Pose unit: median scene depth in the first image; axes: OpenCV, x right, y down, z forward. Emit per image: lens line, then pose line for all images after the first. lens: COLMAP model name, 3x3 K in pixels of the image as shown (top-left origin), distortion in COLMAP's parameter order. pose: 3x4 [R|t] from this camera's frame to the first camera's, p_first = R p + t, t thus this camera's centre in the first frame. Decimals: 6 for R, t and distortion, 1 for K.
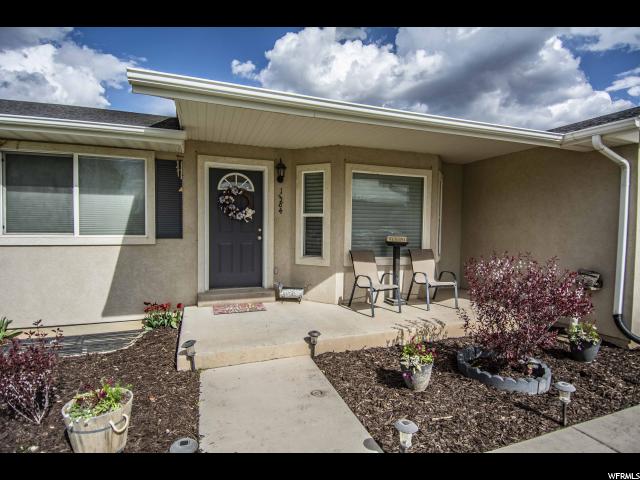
lens RADIAL K [[332.2, 0, 321.9], [0, 332.2, 235.8], [0, 0, 1]] dist [0.016534, -0.017868]
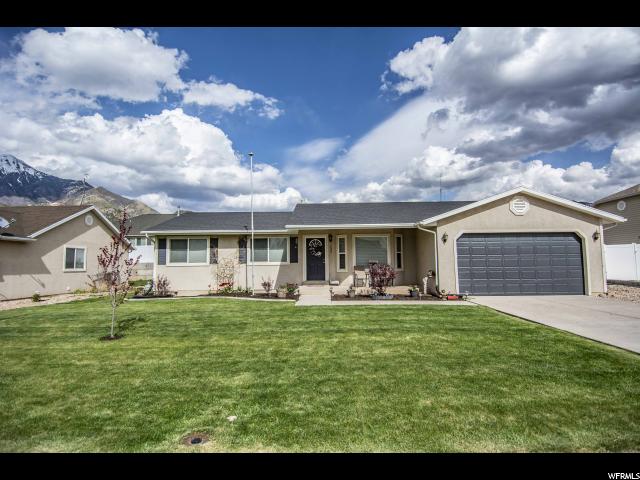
lens RADIAL K [[332.2, 0, 322.8], [0, 332.2, 243.4], [0, 0, 1]] dist [0.016534, -0.017868]
pose [[0.933334, -0.043062, -0.356418, 0.797395], [0.011746, 0.995912, -0.089565, 0.097360], [0.358818, 0.079408, 0.930024, -1.580197]]
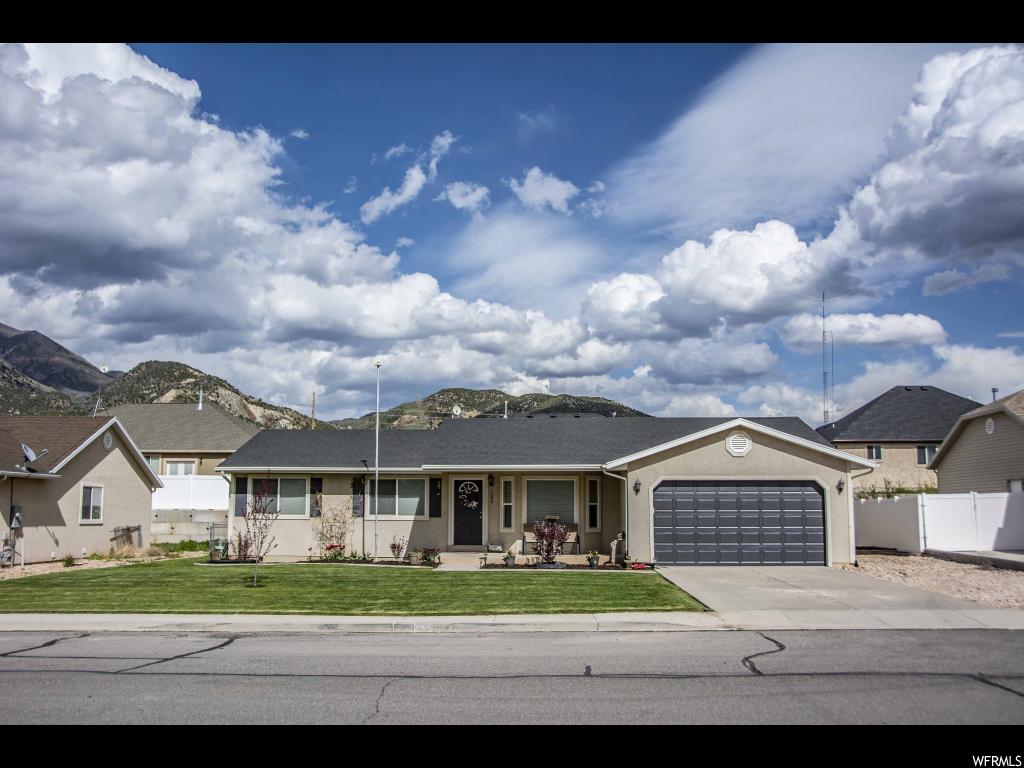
lens RADIAL K [[952.9, 0, 506.0], [0, 952.9, 390.3], [0, 0, 1]] dist [-0.064451, 0.000000]
pose [[0.918502, -0.059738, -0.390878, 2.029160], [-0.003758, 0.987159, -0.159699, 0.151549], [0.395398, 0.148153, 0.906483, -3.781033]]
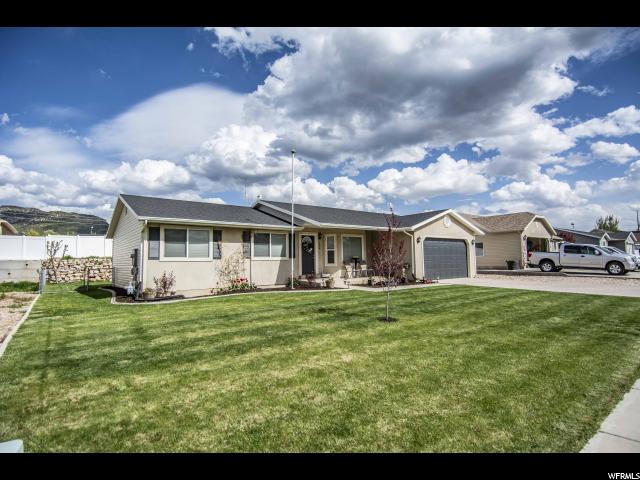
lens RADIAL K [[332.2, 0, 323.8], [0, 332.2, 237.3], [0, 0, 1]] dist [0.016534, -0.017868]
pose [[0.952329, -0.004903, 0.305034, -1.038174], [0.034810, 0.995087, -0.092685, 0.105239], [-0.303081, 0.098885, 0.947821, -1.932608]]
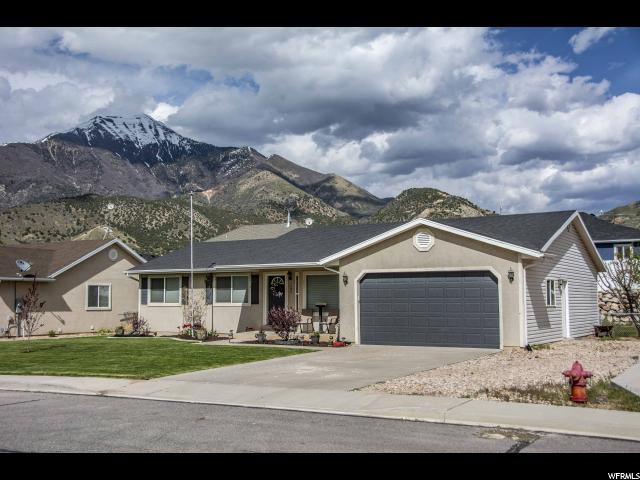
lens RADIAL K [[748.3, 0, 314.2], [0, 748.3, 273.7], [0, 0, 1]] dist [0.024063, 0.000000]
pose [[0.613313, -0.041320, -0.788758, 4.169361], [-0.013918, 0.997910, -0.063098, 0.122985], [0.789717, 0.049677, 0.611457, -2.096249]]
